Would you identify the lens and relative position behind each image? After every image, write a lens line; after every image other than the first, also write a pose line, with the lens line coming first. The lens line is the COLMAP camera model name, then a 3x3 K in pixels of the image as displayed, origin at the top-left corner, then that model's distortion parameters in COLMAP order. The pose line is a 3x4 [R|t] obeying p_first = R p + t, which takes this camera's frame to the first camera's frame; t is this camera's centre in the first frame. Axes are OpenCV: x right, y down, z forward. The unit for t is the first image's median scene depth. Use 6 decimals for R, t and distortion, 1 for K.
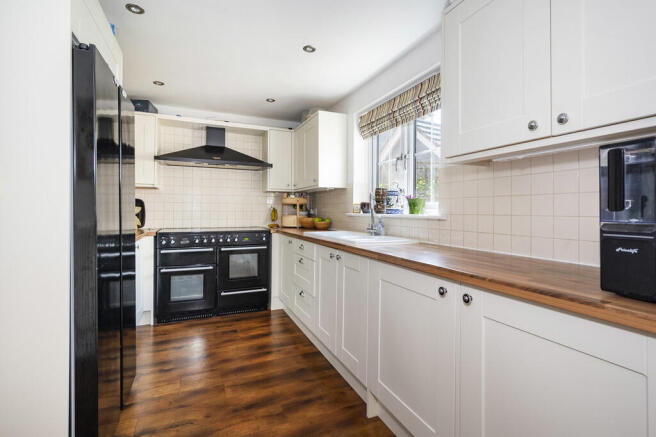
lens RADIAL K [[307.2, 0, 329.3], [0, 307.2, 214.9], [0, 0, 1]] dist [0.005978, 0.000074]
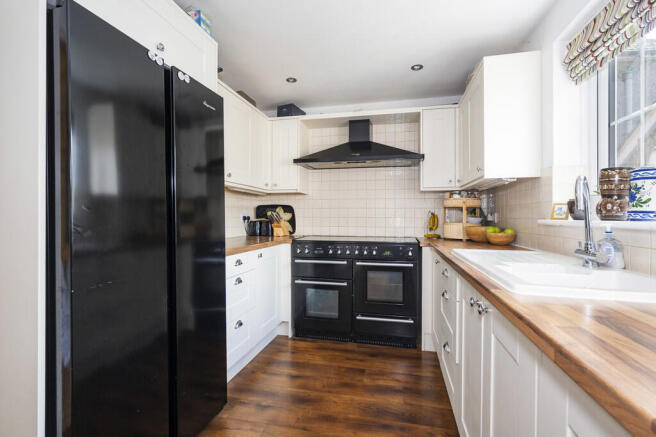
lens RADIAL K [[307.2, 0, 327.5], [0, 307.2, 216.8], [0, 0, 1]] dist [0.005978, 0.000074]
pose [[0.803940, -0.003135, -0.594703, 0.076289], [-0.006690, 0.999875, -0.014314, -0.000765], [0.594673, 0.015486, 0.803818, 0.283093]]
